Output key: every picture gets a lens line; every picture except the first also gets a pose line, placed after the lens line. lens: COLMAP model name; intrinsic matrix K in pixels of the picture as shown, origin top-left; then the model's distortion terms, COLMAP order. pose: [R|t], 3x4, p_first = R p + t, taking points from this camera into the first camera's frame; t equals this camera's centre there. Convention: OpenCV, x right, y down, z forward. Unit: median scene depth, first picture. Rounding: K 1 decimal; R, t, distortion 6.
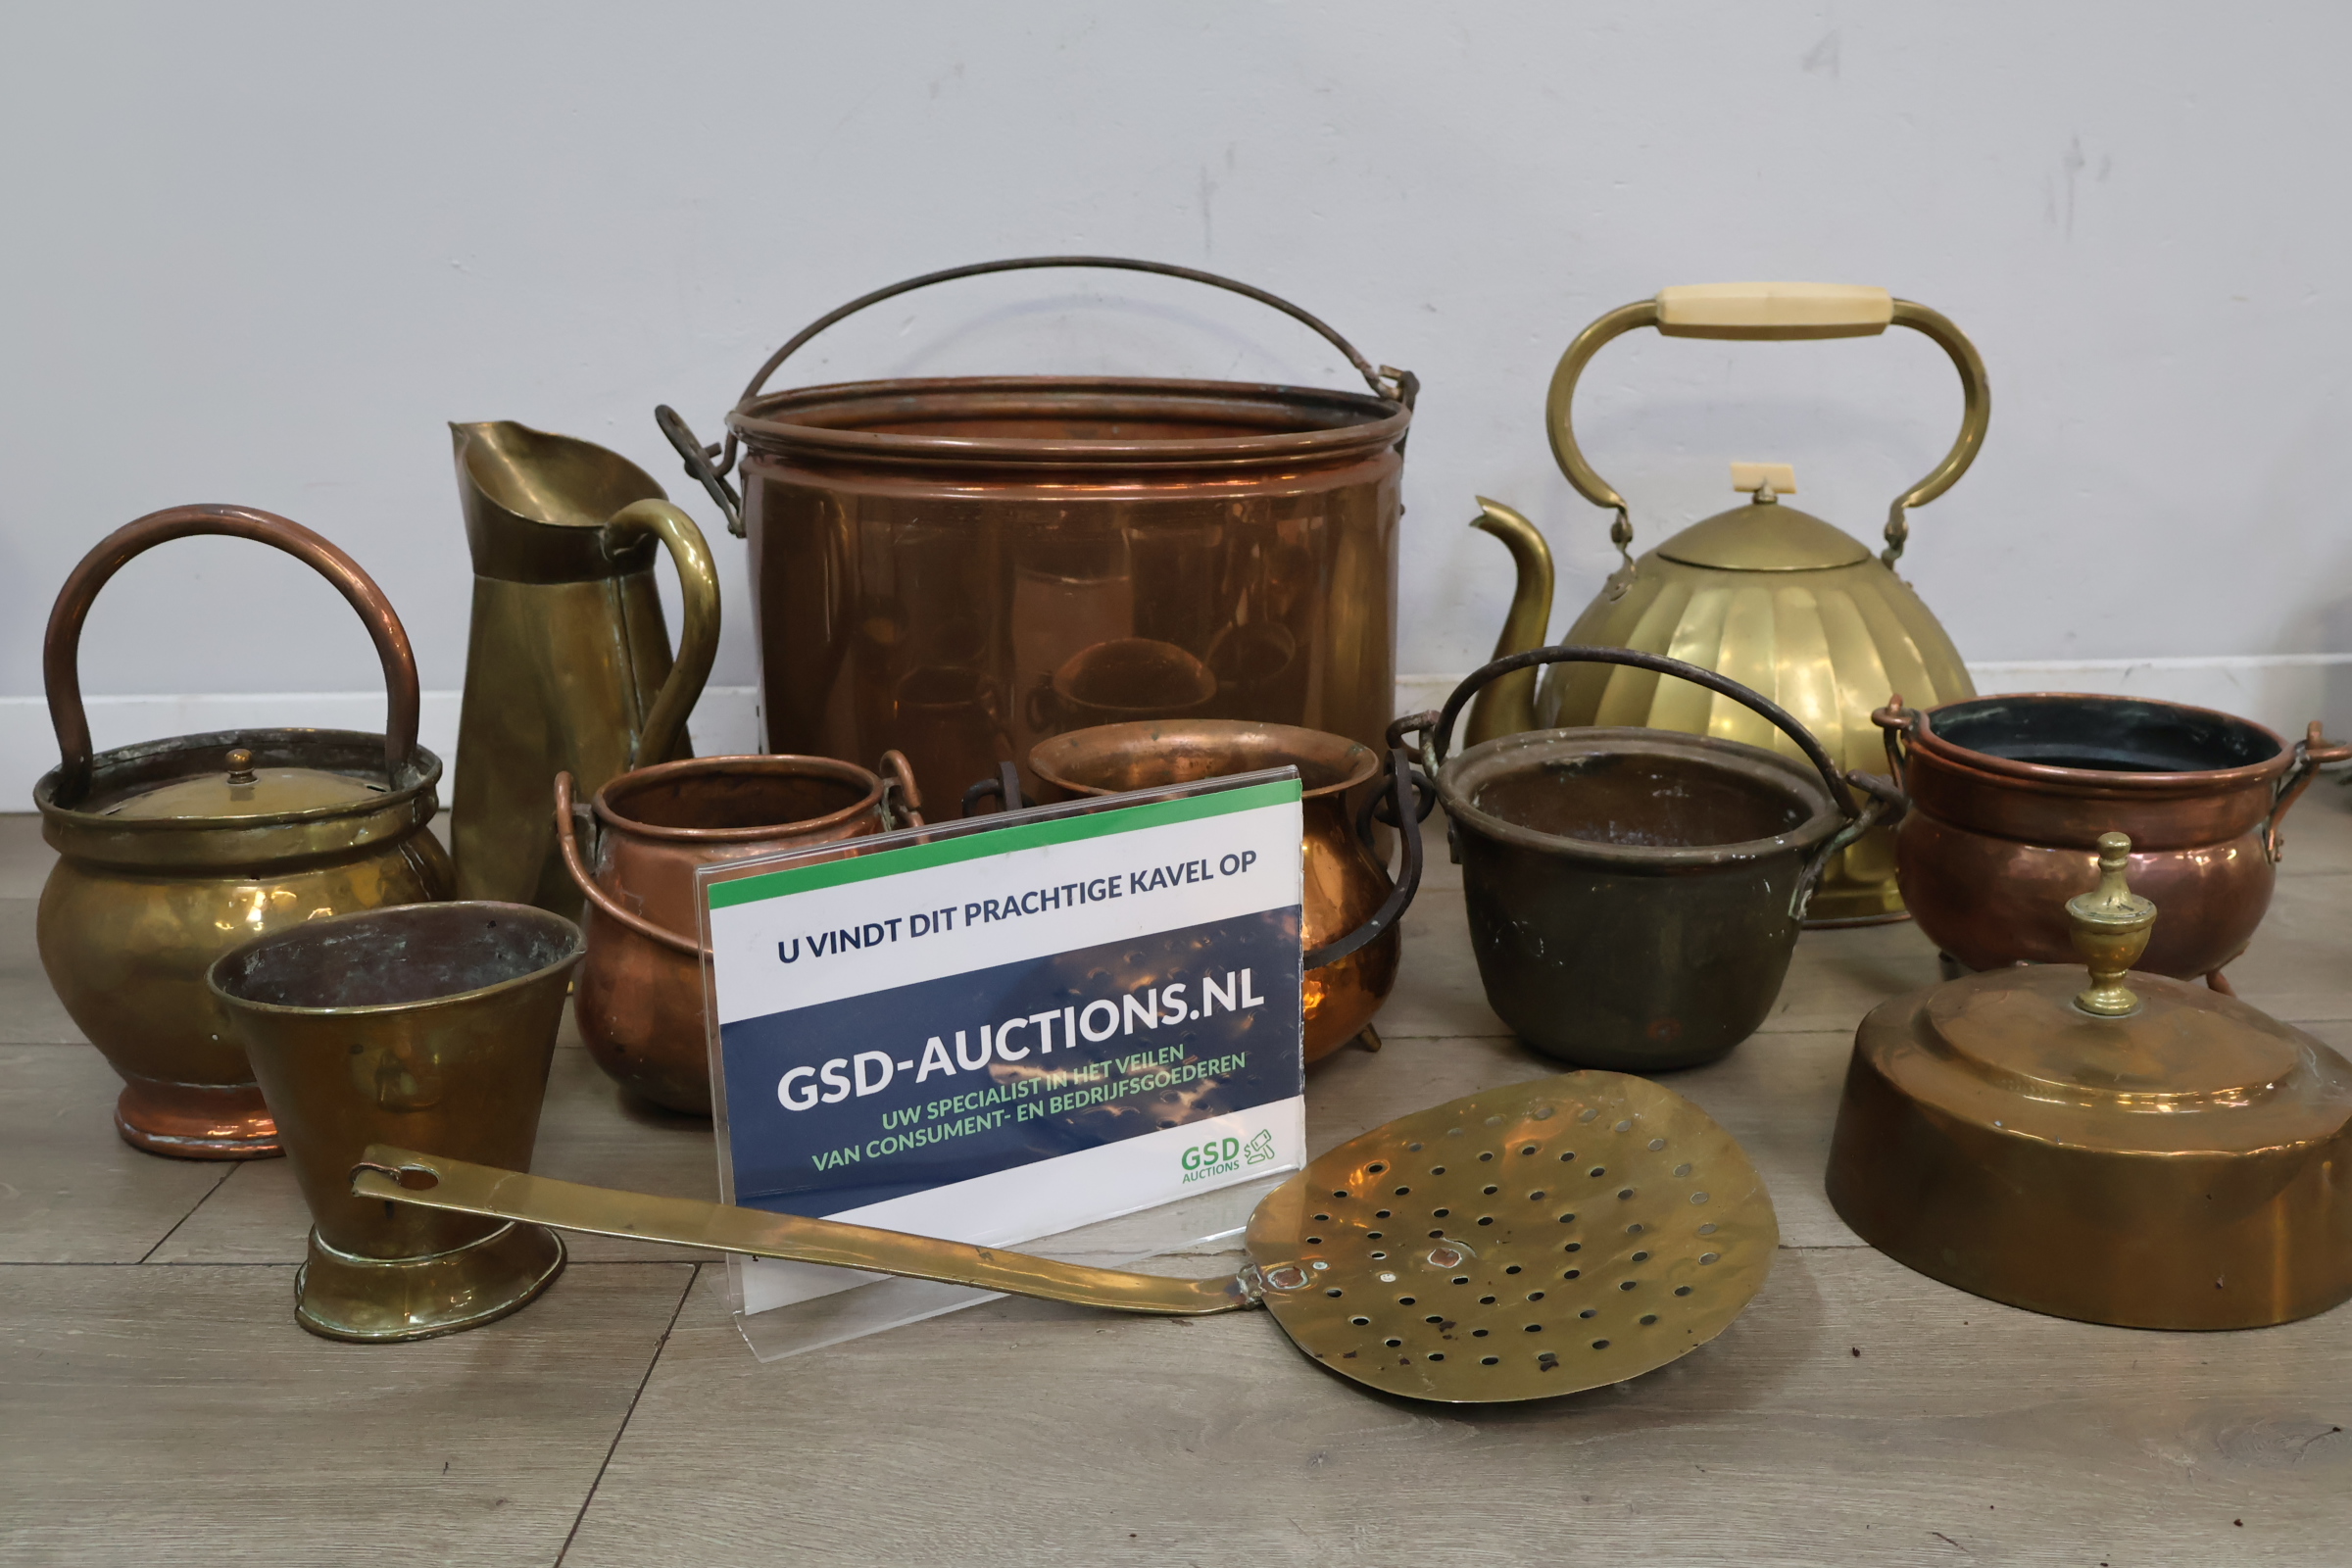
lens RADIAL K [[2194.0, 0, 1168.7], [0, 2194.0, 785.2], [0, 0, 1]] dist [0.013328, 0.000000]
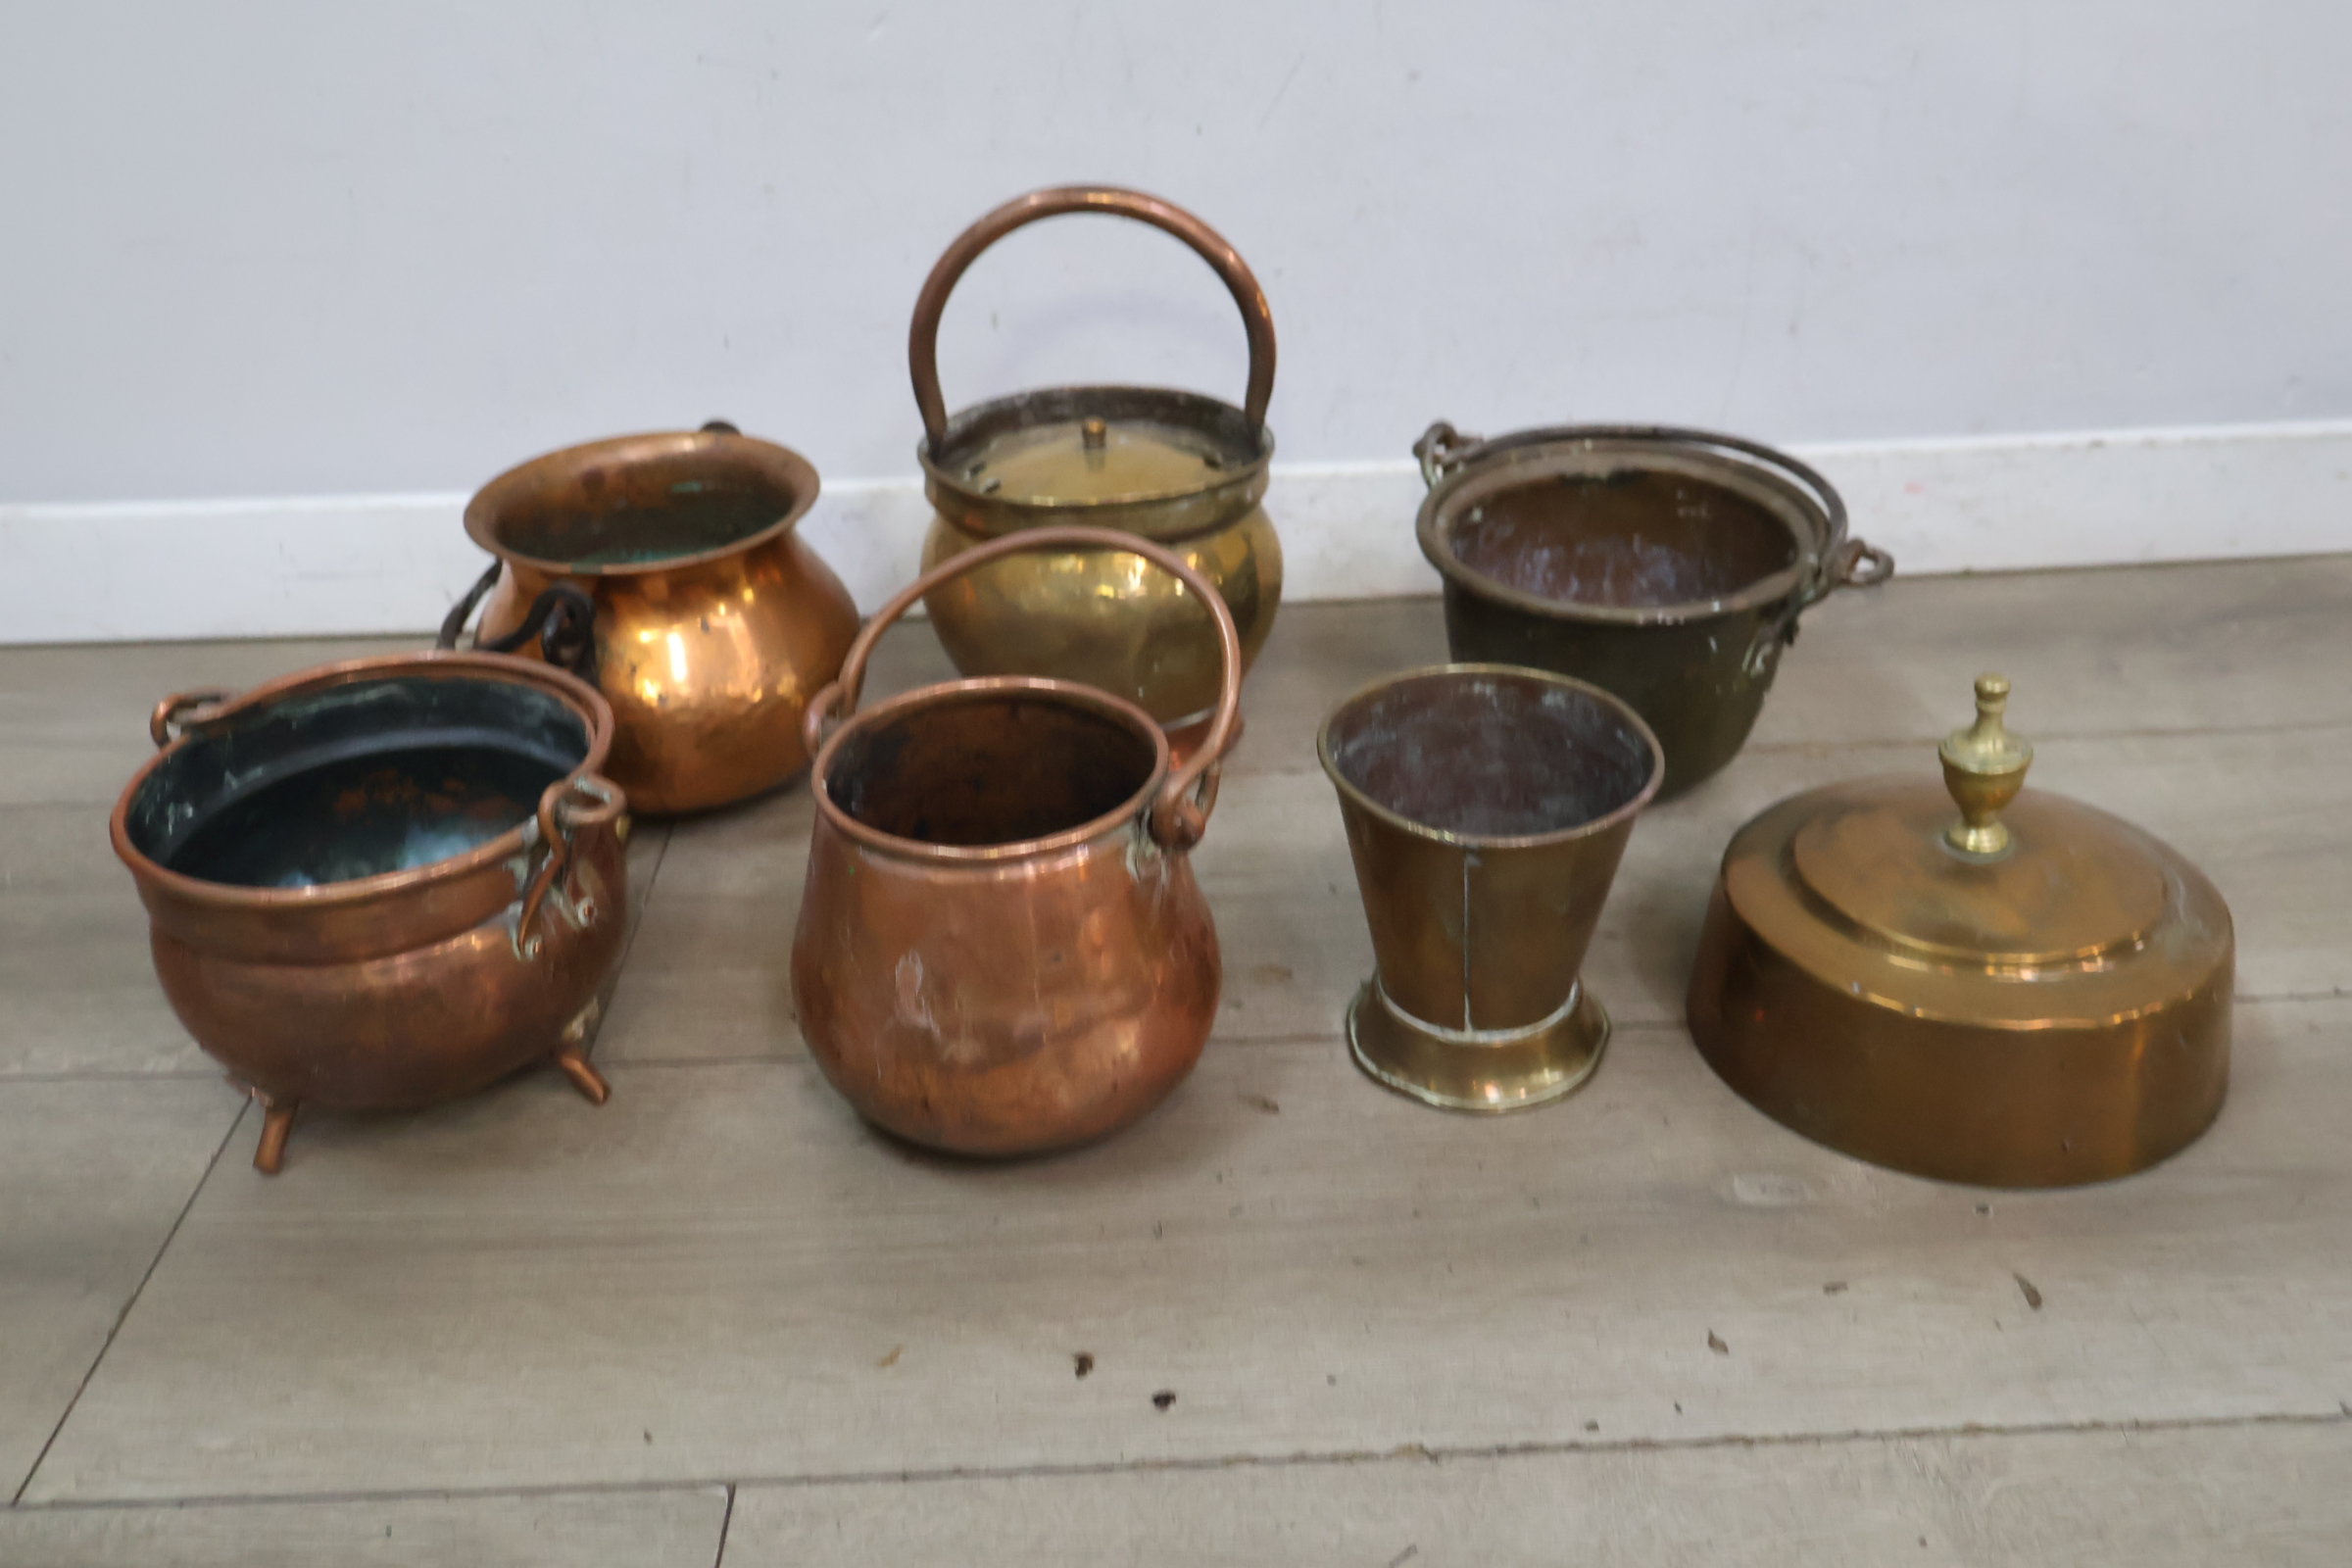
lens RADIAL K [[2194.0, 0, 1177.0], [0, 2194.0, 781.8], [0, 0, 1]] dist [0.013328, 0.000000]
pose [[0.999188, -0.028885, 0.028072, -0.060208], [0.021738, 0.973446, 0.227883, -0.177392], [-0.033909, -0.227087, 0.973284, 0.247492]]
